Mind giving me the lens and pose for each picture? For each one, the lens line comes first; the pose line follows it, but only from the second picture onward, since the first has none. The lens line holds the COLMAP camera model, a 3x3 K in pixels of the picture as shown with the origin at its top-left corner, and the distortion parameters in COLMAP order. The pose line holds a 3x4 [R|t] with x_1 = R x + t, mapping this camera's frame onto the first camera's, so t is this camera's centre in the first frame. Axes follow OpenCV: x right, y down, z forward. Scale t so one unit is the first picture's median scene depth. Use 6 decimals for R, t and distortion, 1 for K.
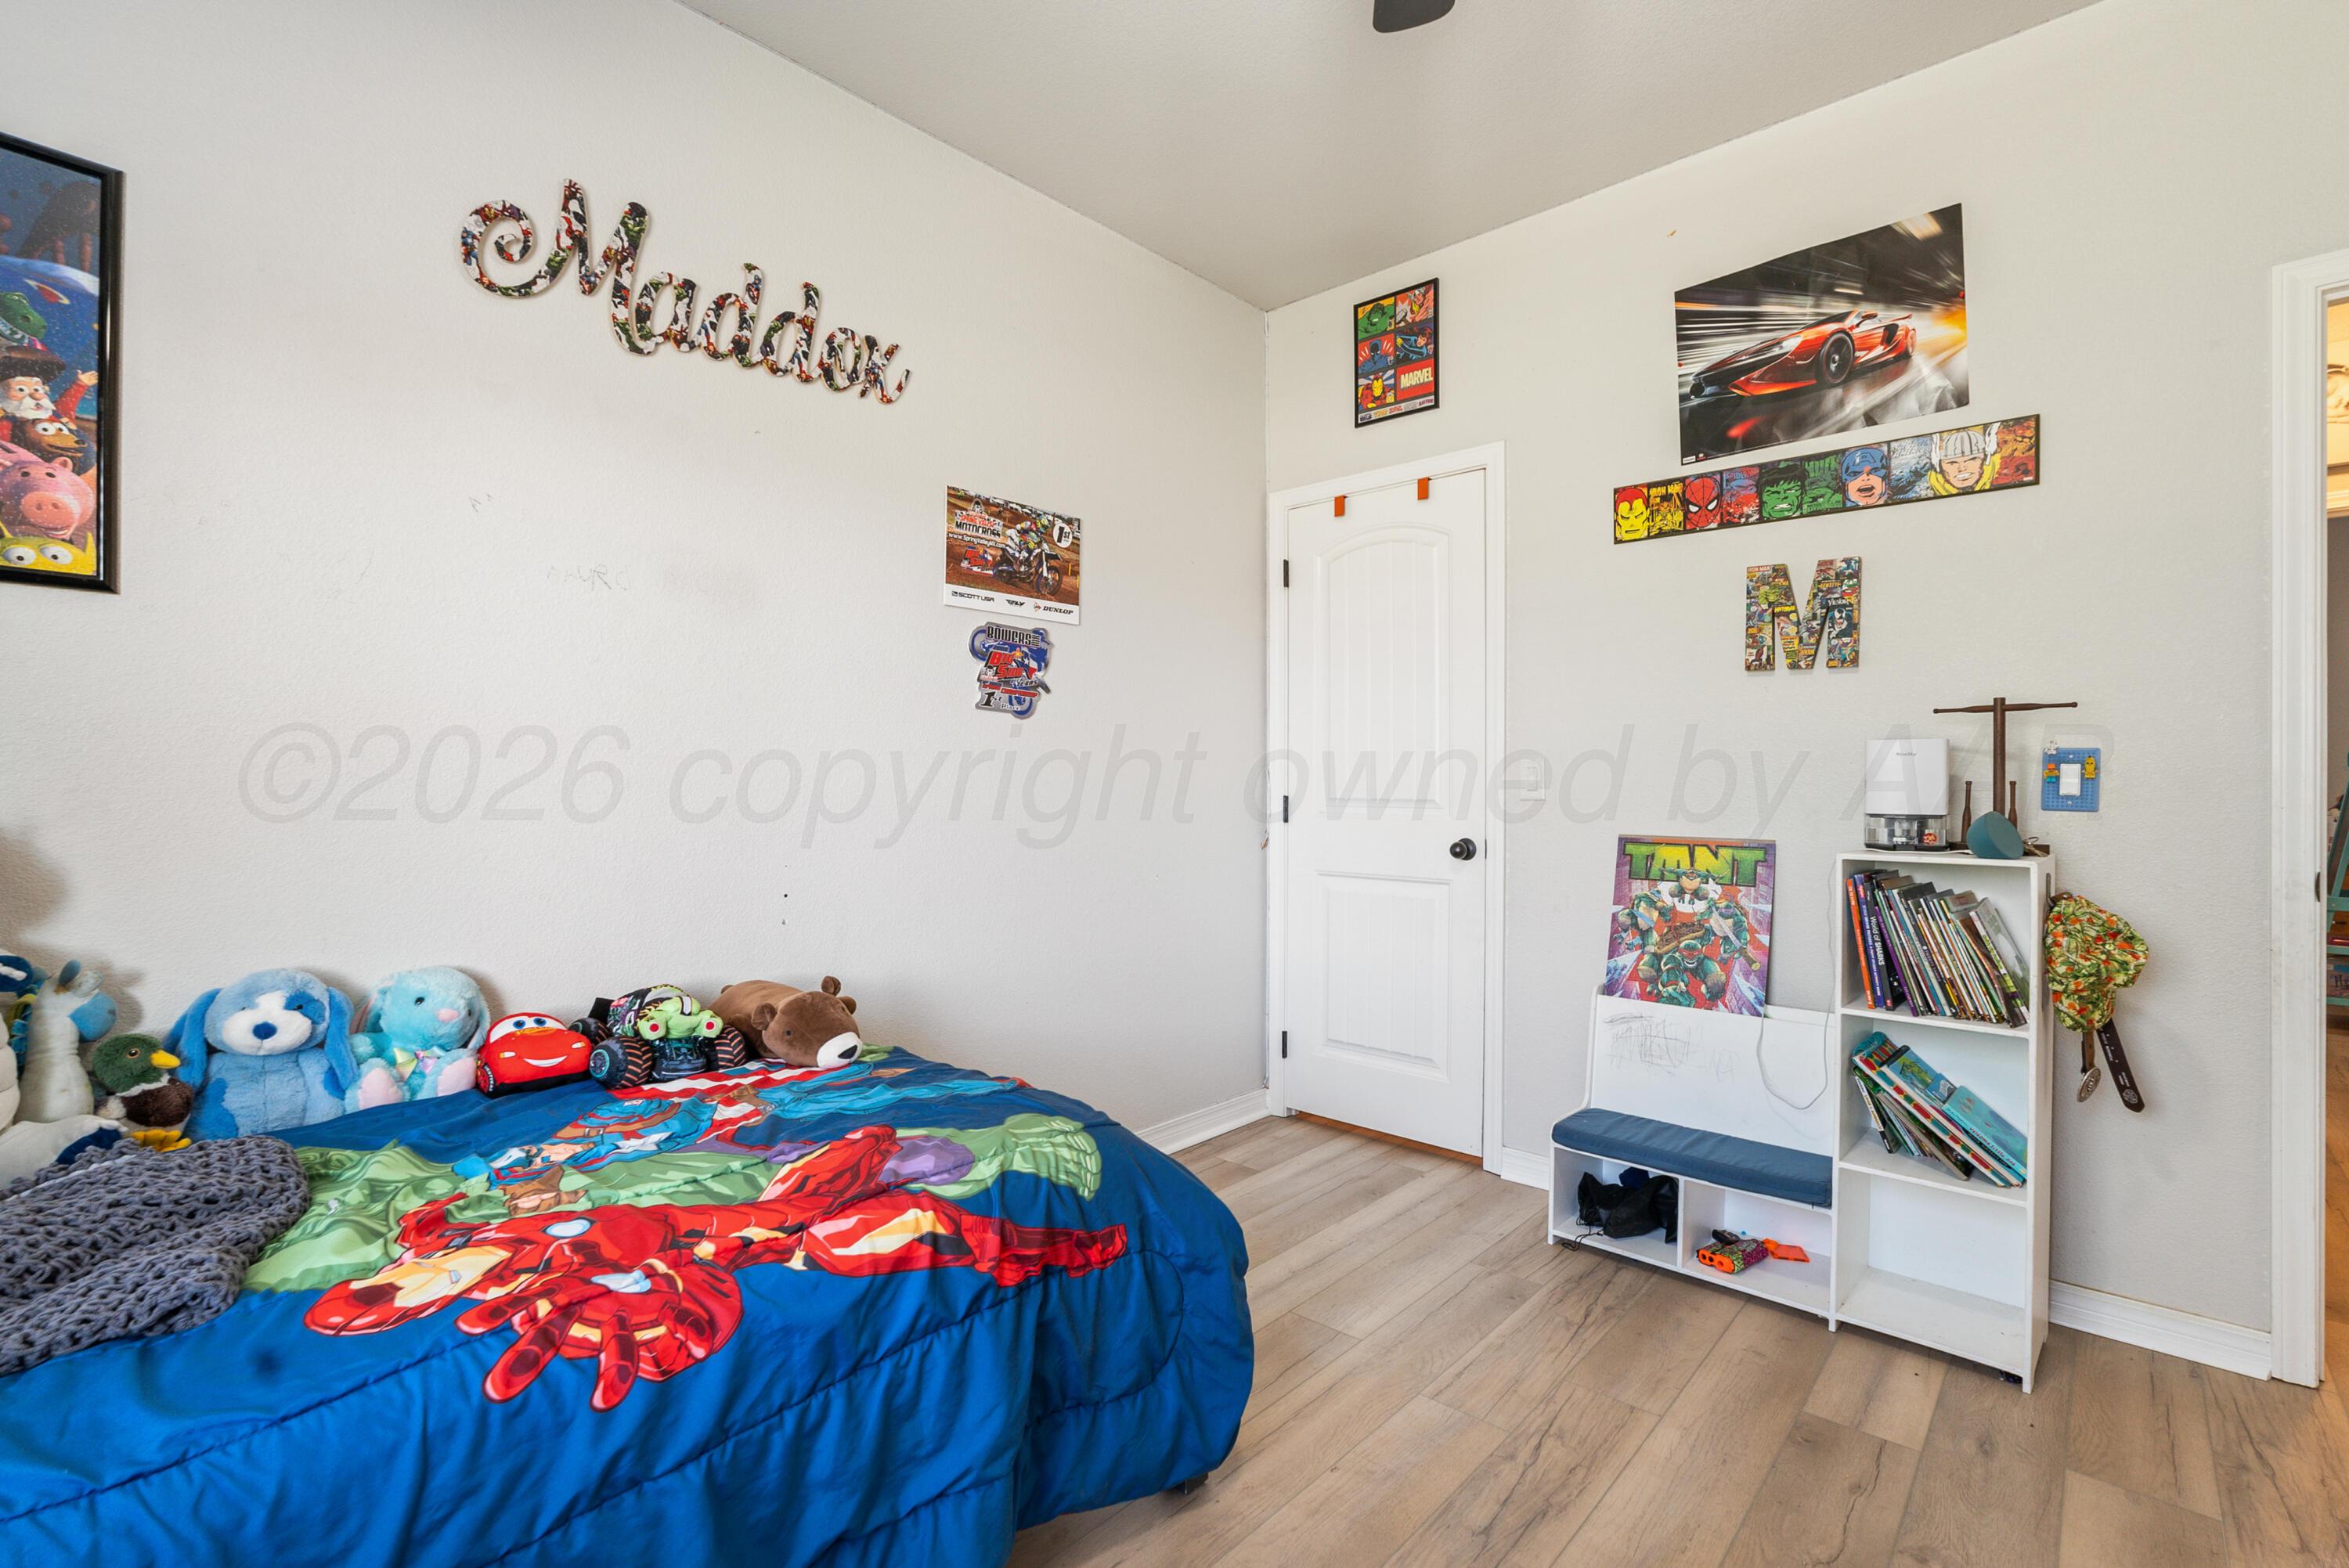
lens RADIAL K [[1062.4, 0, 1170.5], [0, 1062.4, 784.5], [0, 0, 1]] dist [-0.038017, 0.016311]
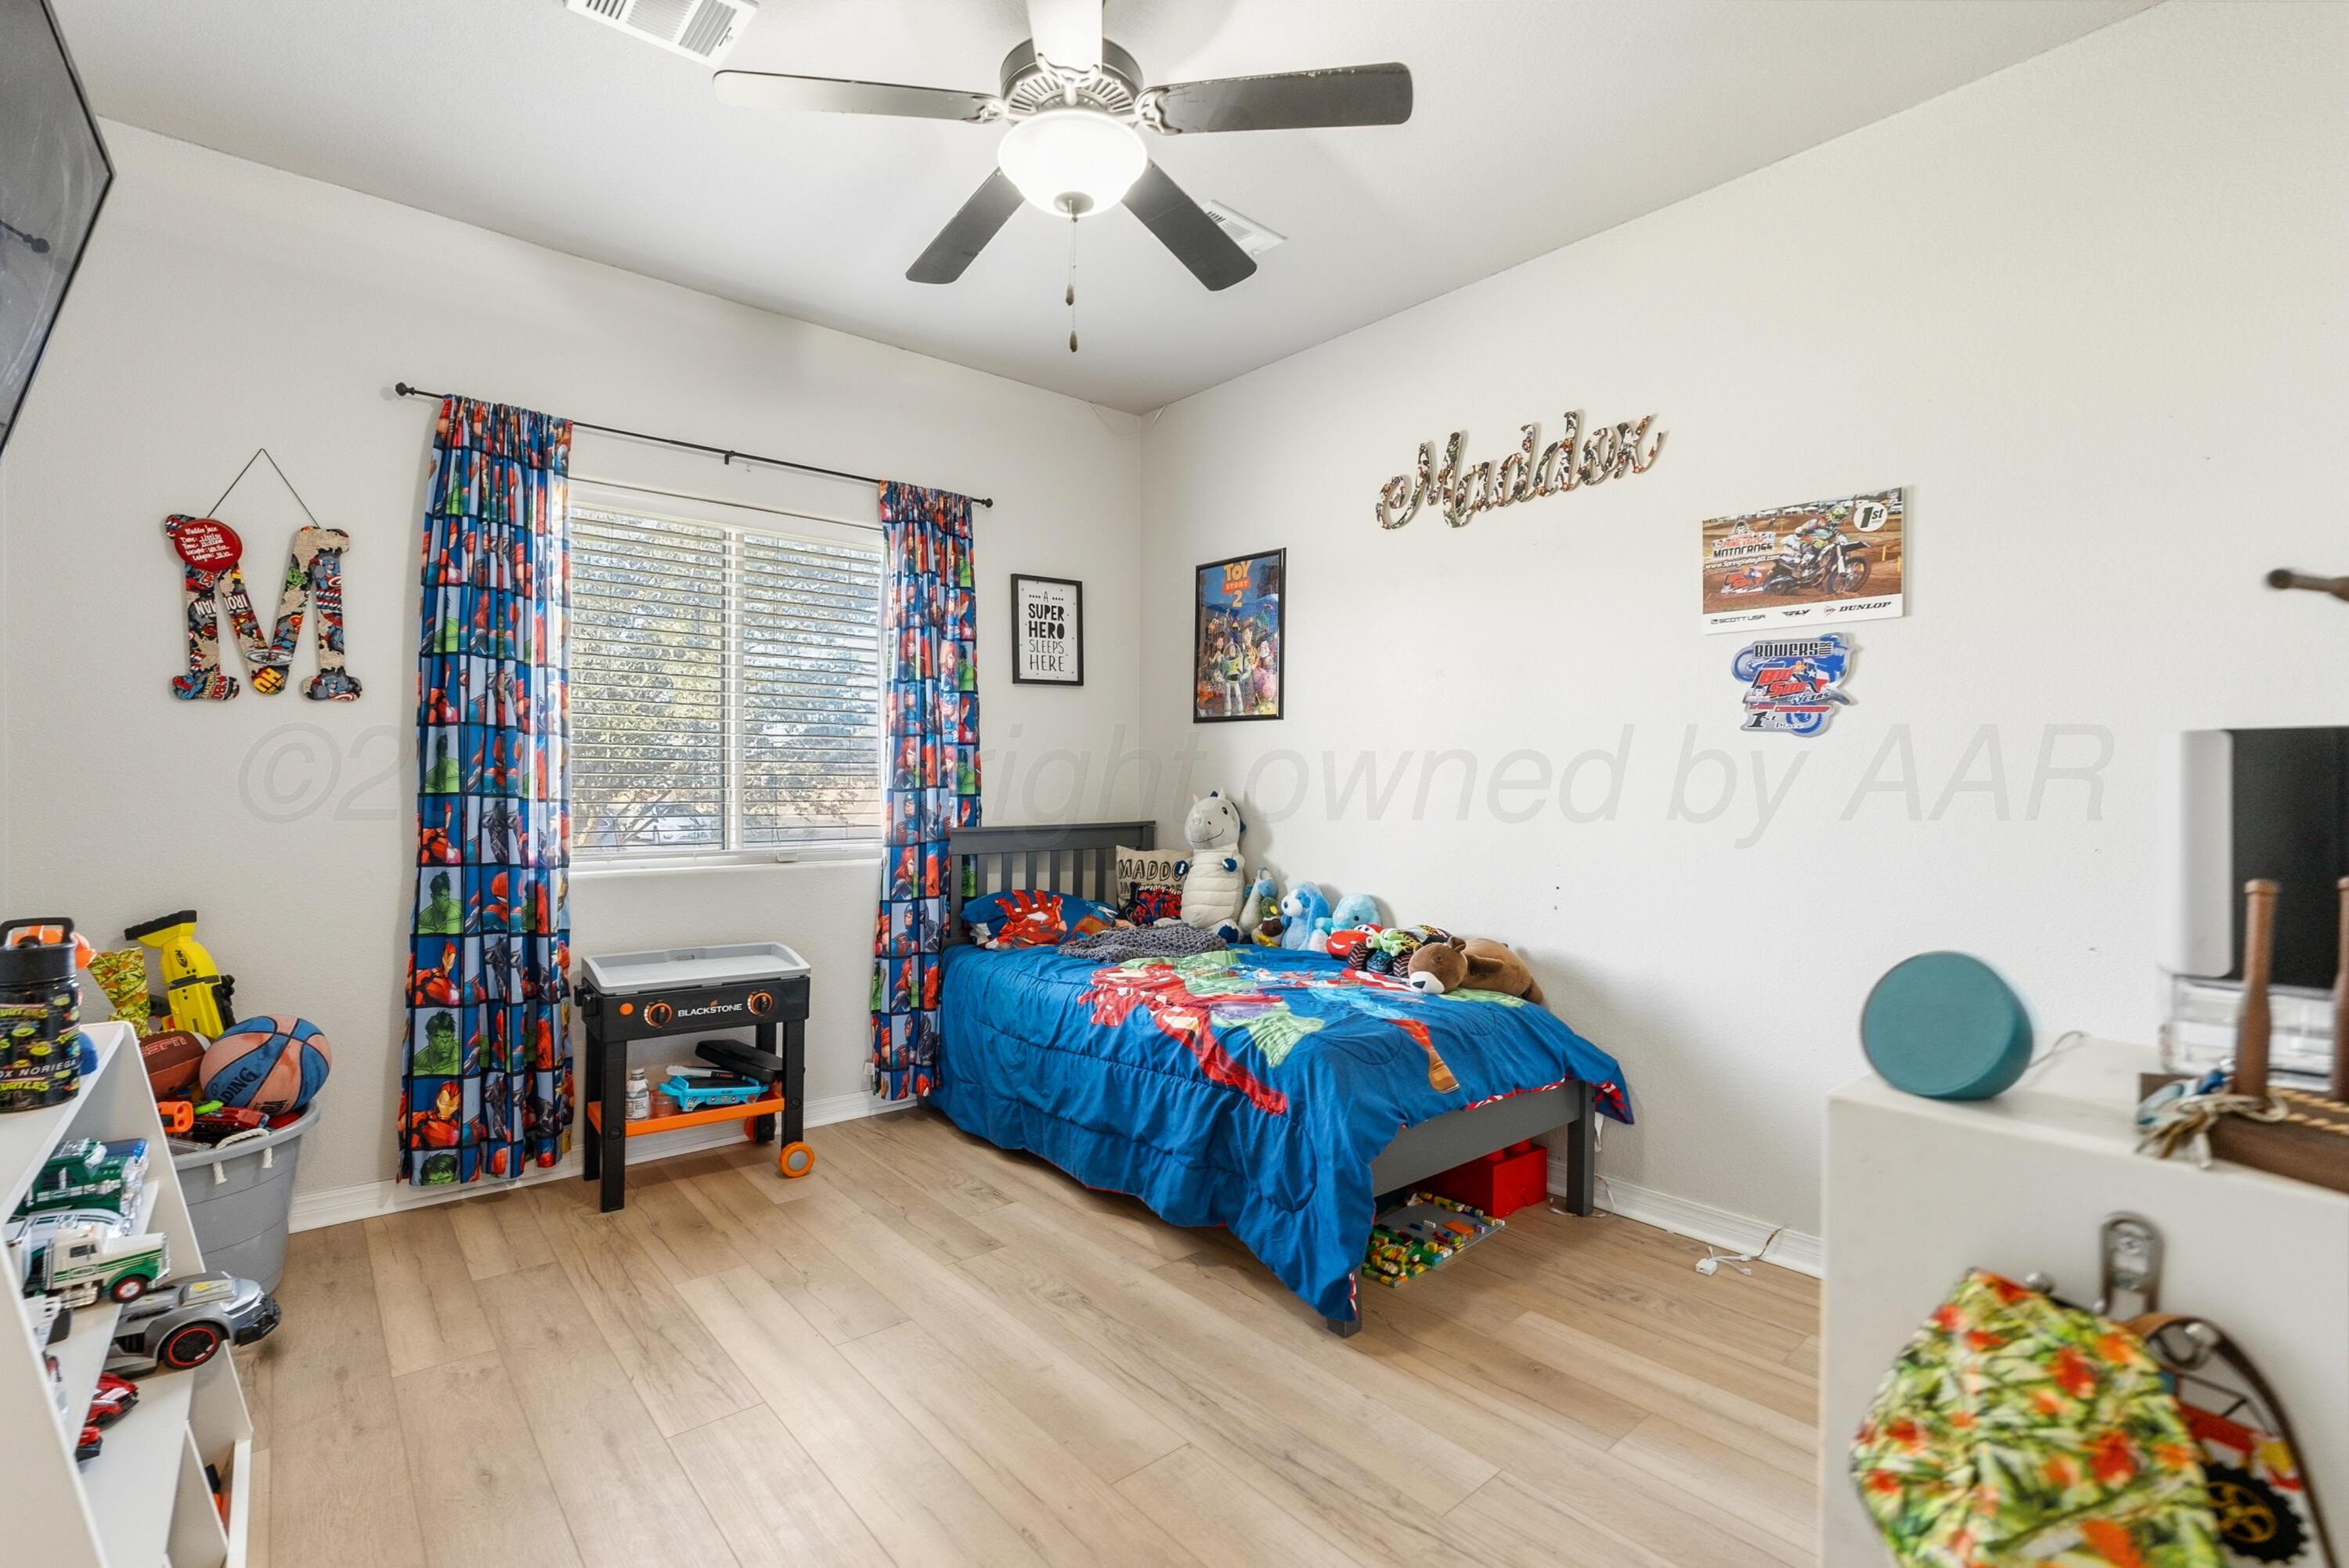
lens RADIAL K [[1062.4, 0, 1170.5], [0, 1062.4, 784.5], [0, 0, 1]] dist [-0.038017, 0.016311]
pose [[-0.118741, 0.001272, -0.992924, 0.877563], [-0.008991, 0.999957, 0.002356, -0.019229], [0.992885, 0.009207, -0.118725, 0.597971]]
